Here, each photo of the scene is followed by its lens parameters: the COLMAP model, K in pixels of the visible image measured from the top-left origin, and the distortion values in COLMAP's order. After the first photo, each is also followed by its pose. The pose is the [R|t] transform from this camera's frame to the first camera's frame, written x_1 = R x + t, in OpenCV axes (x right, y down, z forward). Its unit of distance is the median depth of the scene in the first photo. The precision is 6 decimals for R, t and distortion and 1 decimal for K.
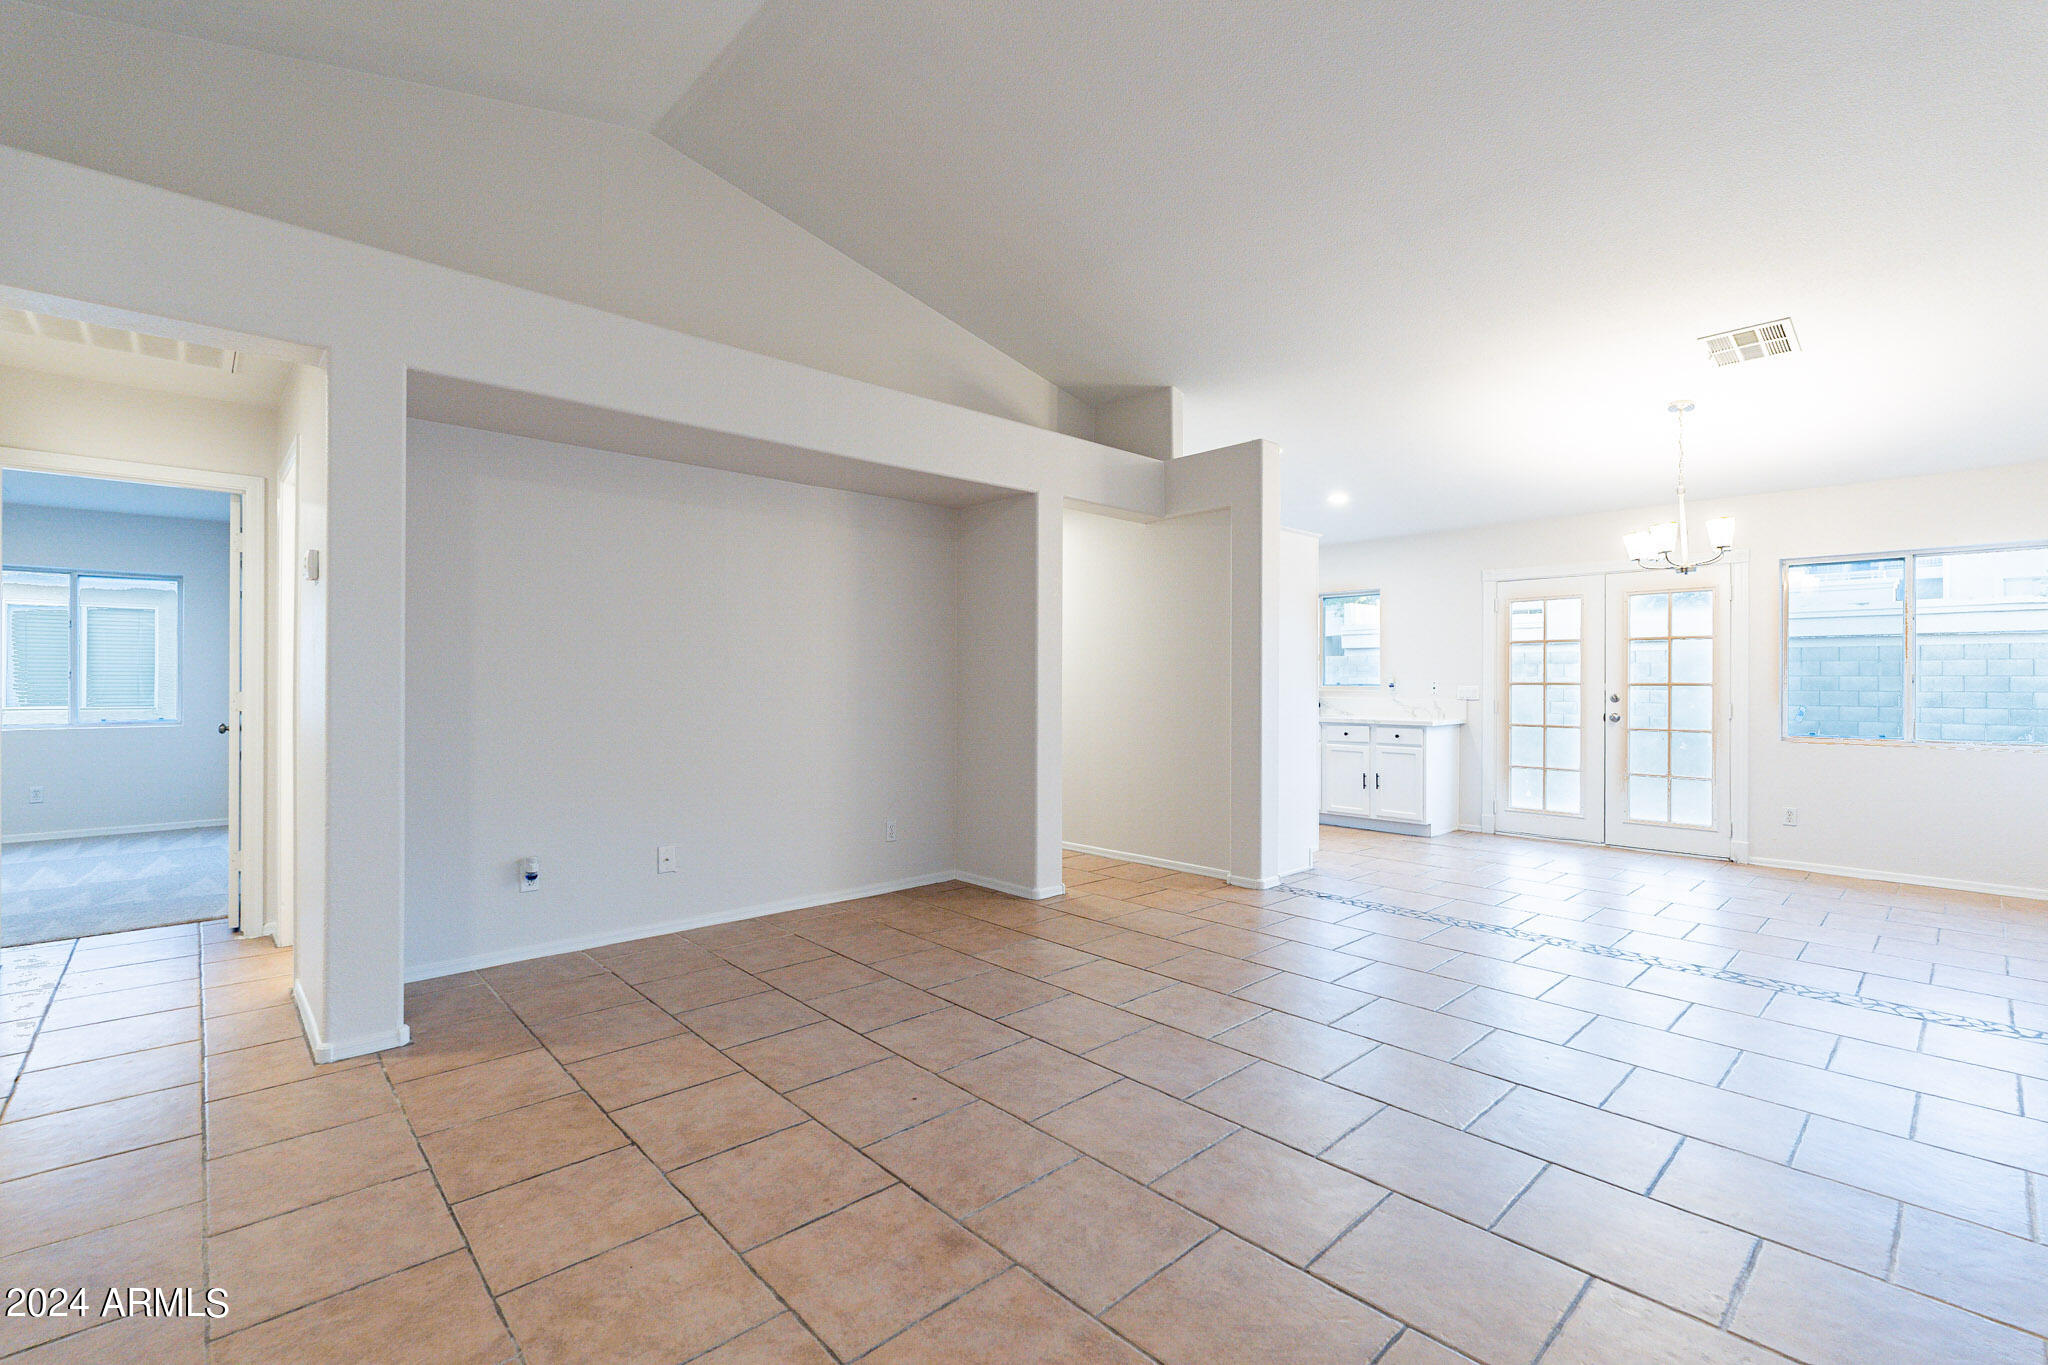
lens RADIAL K [[901.6, 0, 1022.0], [0, 901.6, 665.4], [0, 0, 1]] dist [-0.002367, 0.000224]
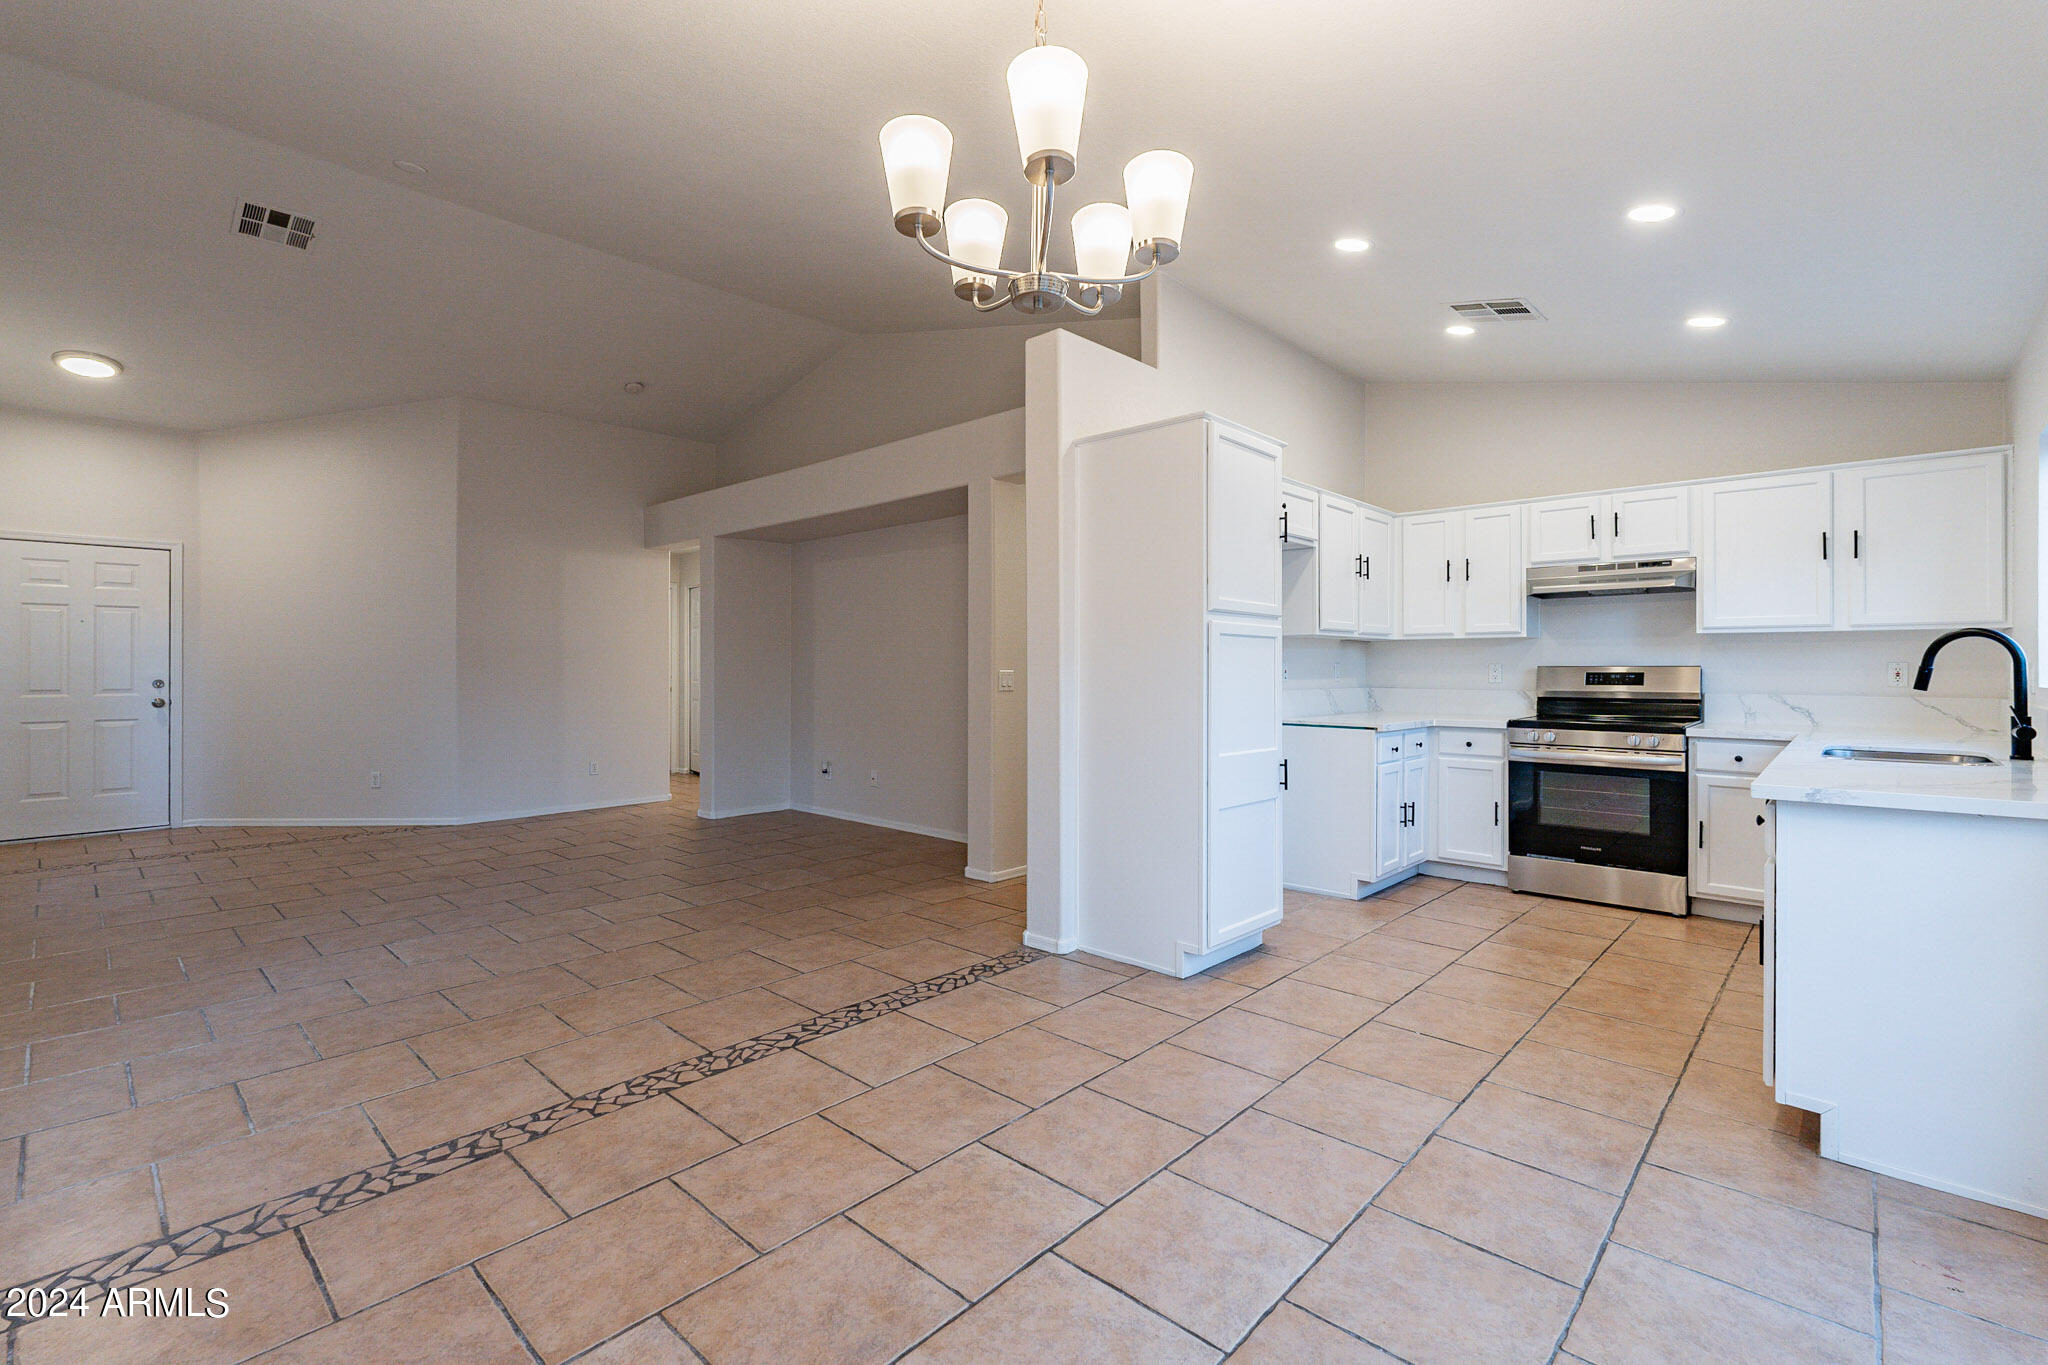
lens RADIAL K [[901.6, 0, 1009.7], [0, 901.6, 658.4], [0, 0, 1]] dist [-0.002367, 0.000224]
pose [[0.062467, -0.014505, -0.997942, 1.360601], [0.019411, 0.999723, -0.013315, 0.029872], [0.997858, -0.018539, 0.062731, 1.268535]]
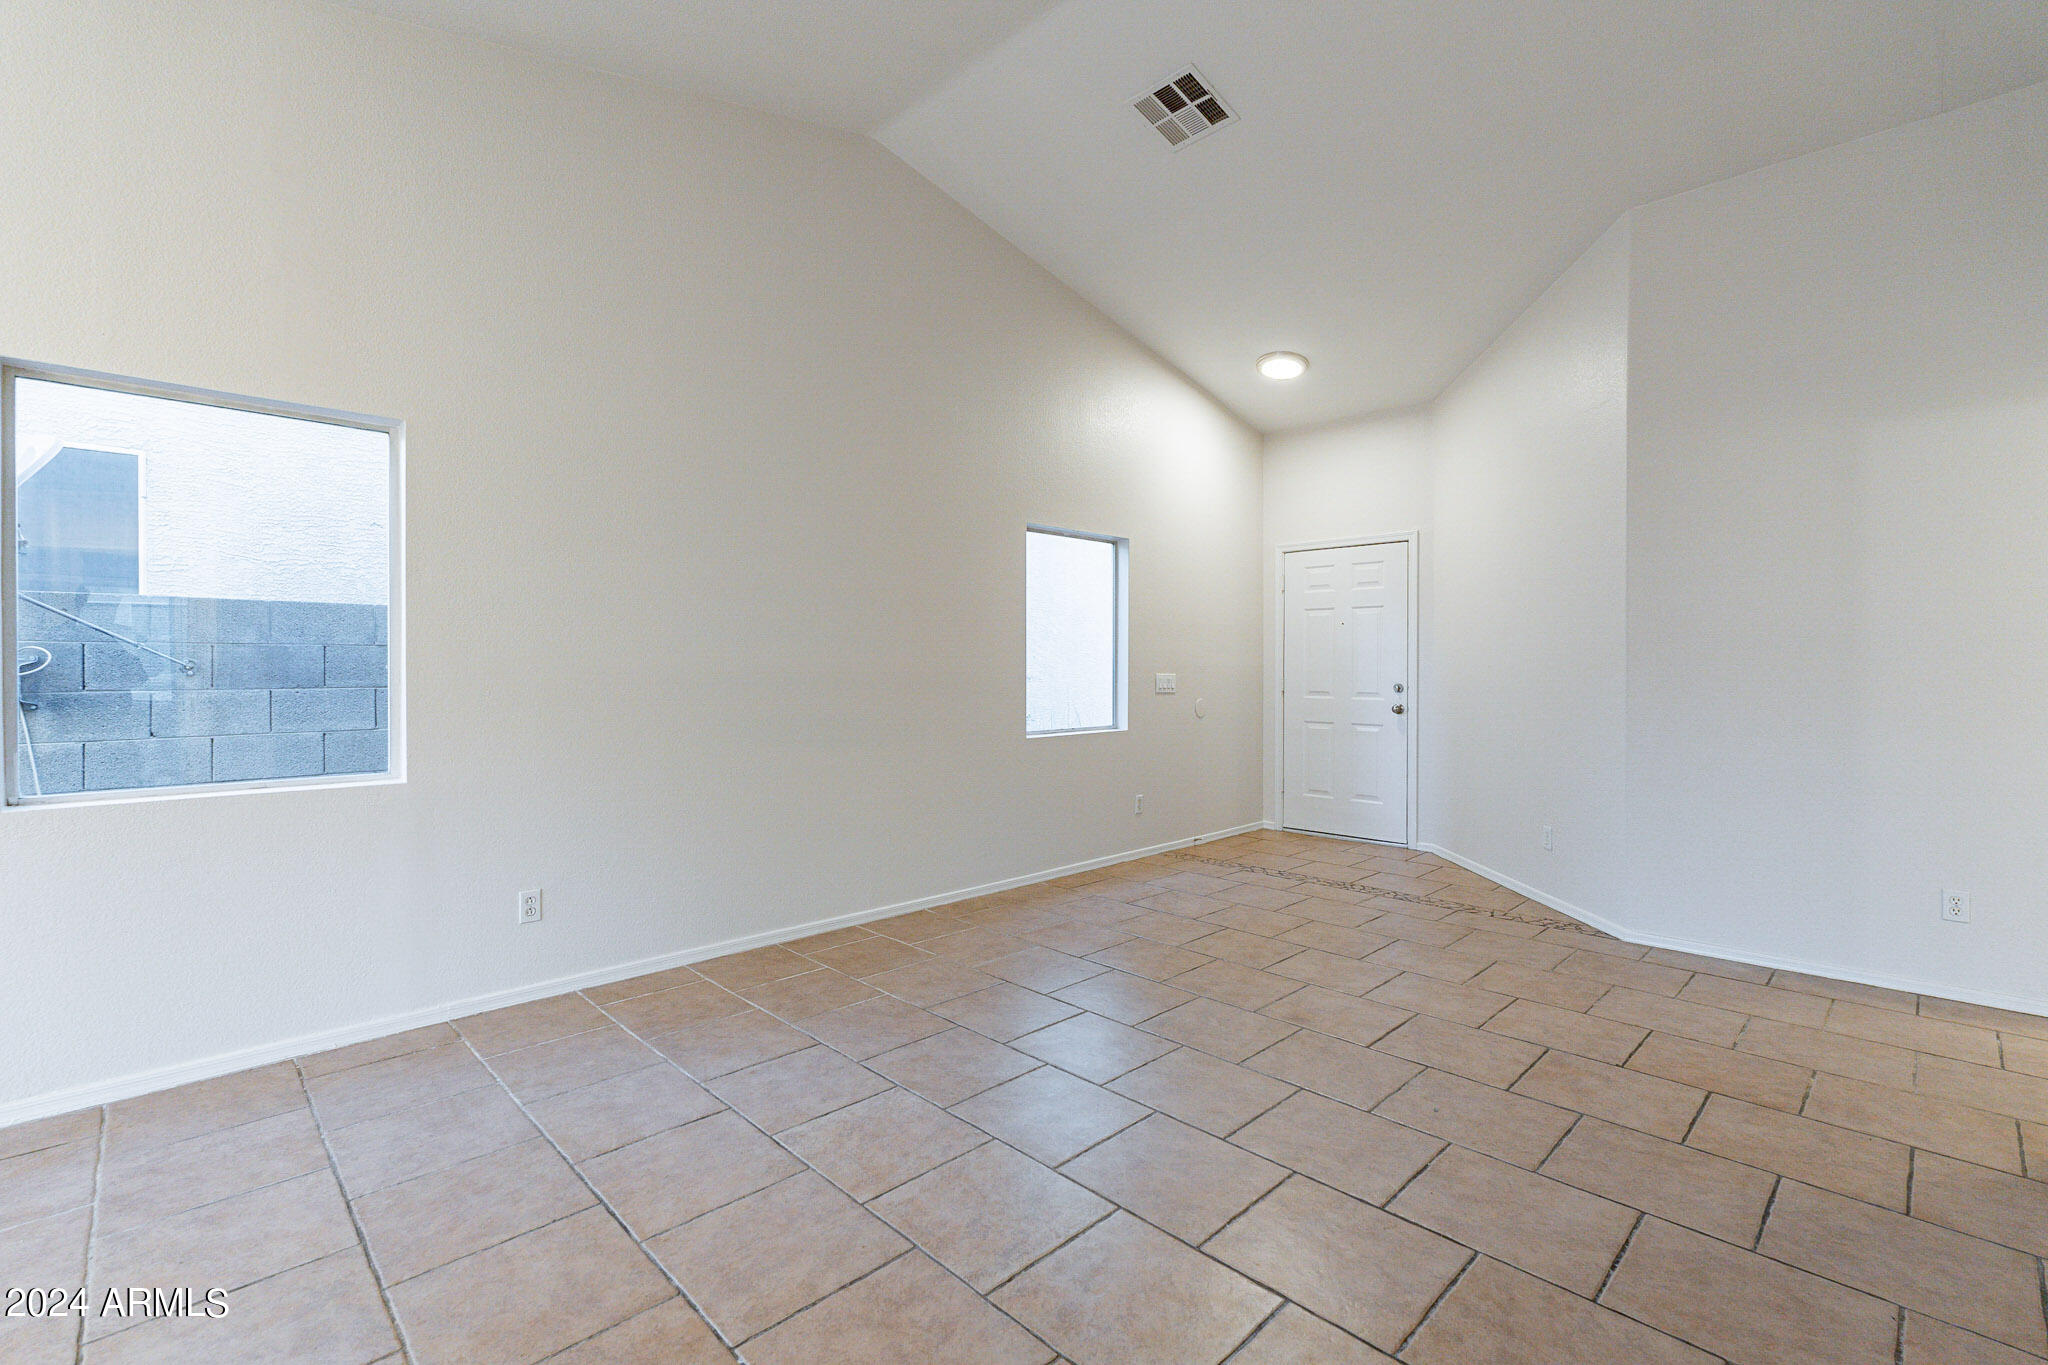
lens RADIAL K [[901.6, 0, 1016.1], [0, 901.6, 661.9], [0, 0, 1]] dist [-0.002367, 0.000224]
pose [[-0.999757, -0.005933, -0.021243, 0.234036], [-0.005395, 0.999666, -0.025266, 0.021331], [0.021386, -0.025146, -0.999455, 1.310474]]
